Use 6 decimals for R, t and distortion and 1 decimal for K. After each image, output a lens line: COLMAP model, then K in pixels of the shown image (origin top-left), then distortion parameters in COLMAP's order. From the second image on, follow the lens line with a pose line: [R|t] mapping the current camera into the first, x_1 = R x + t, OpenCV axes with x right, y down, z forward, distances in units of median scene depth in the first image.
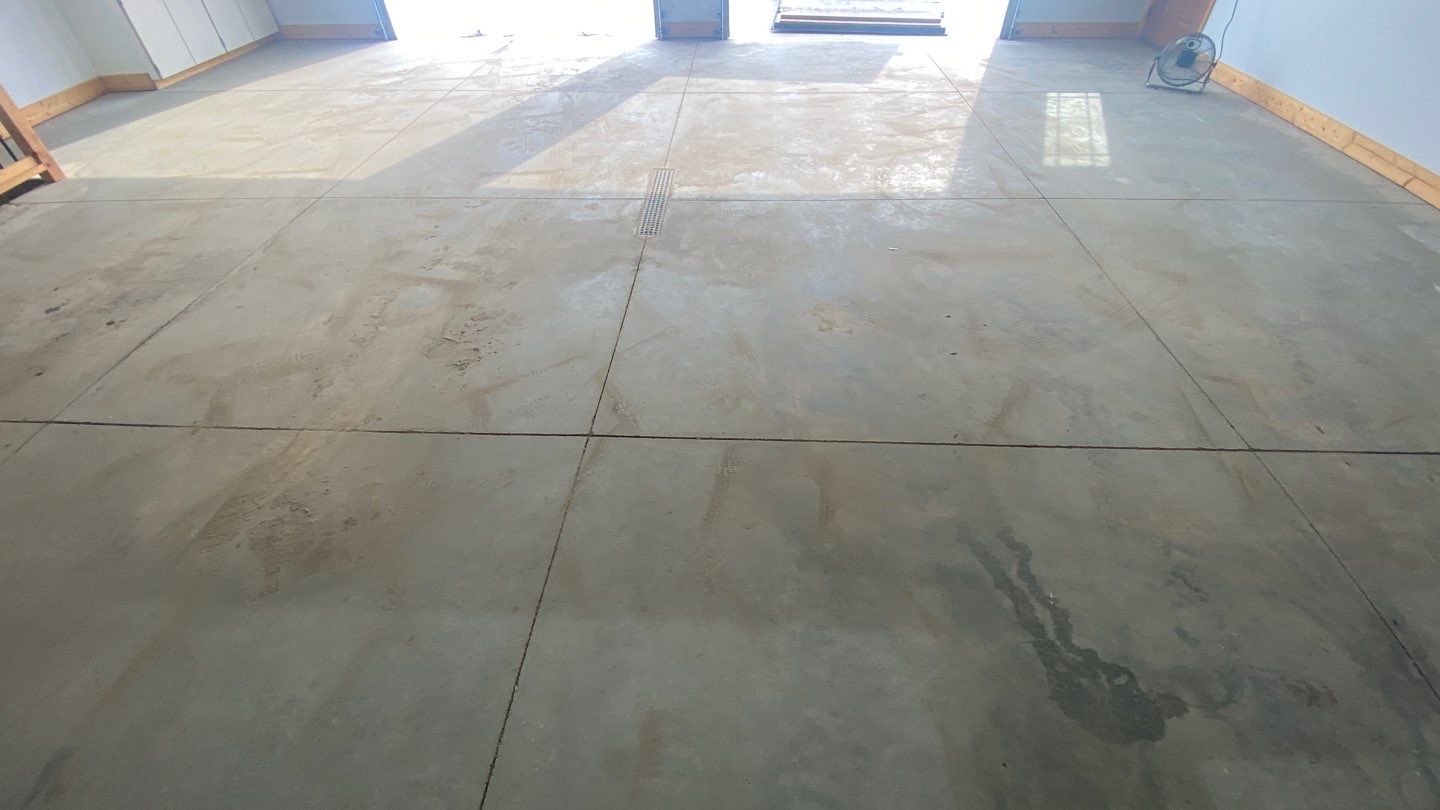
lens RADIAL K [[587.4, 0, 720.0], [0, 587.4, 405.0], [0, 0, 1]] dist [0.026182, -0.024140]
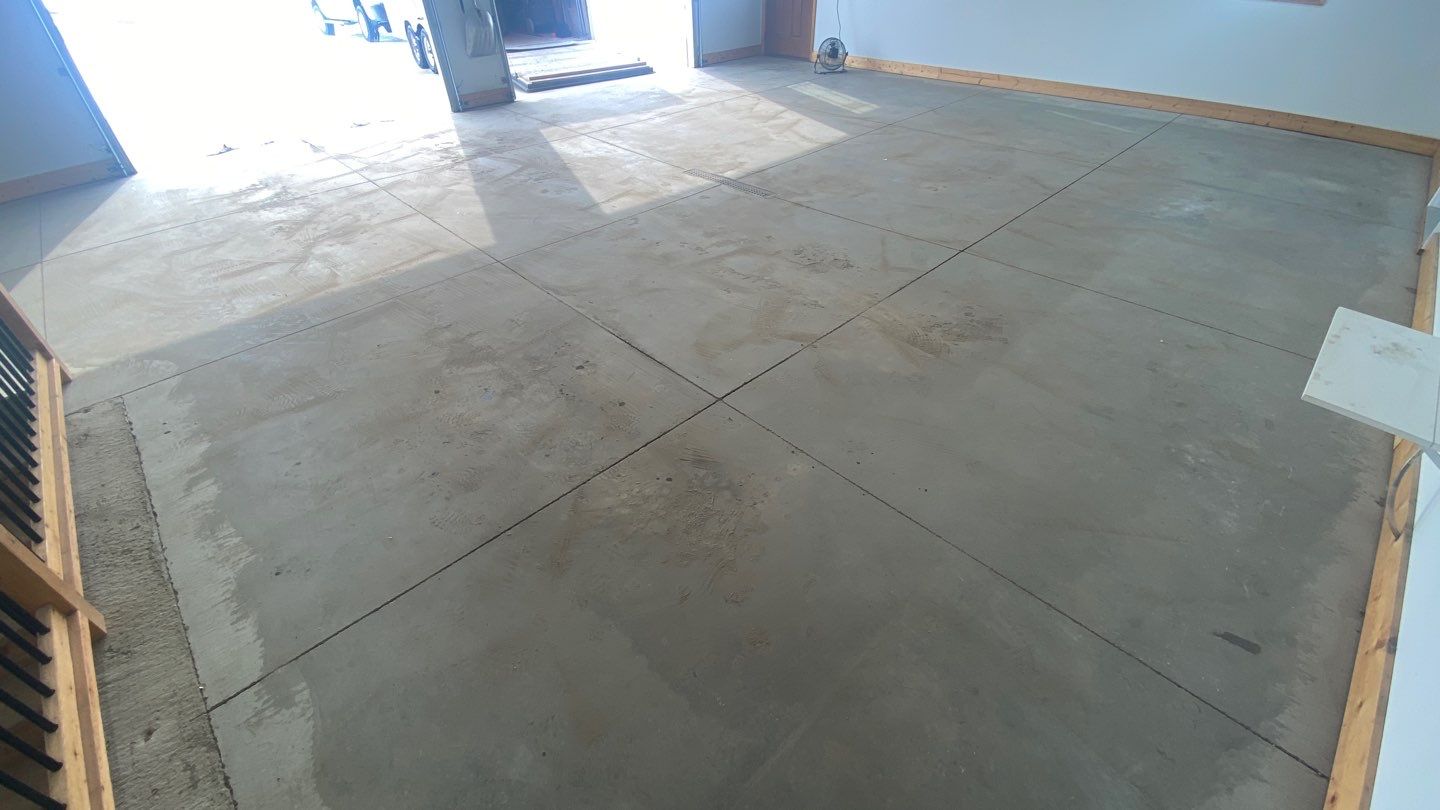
lens RADIAL K [[587.4, 0, 720.0], [0, 587.4, 405.0], [0, 0, 1]] dist [0.026182, -0.024140]
pose [[0.684248, -0.453857, 0.570805, -1.048504], [0.506847, 0.858747, 0.075227, -0.027135], [-0.524319, 0.237837, 0.817632, 0.044117]]
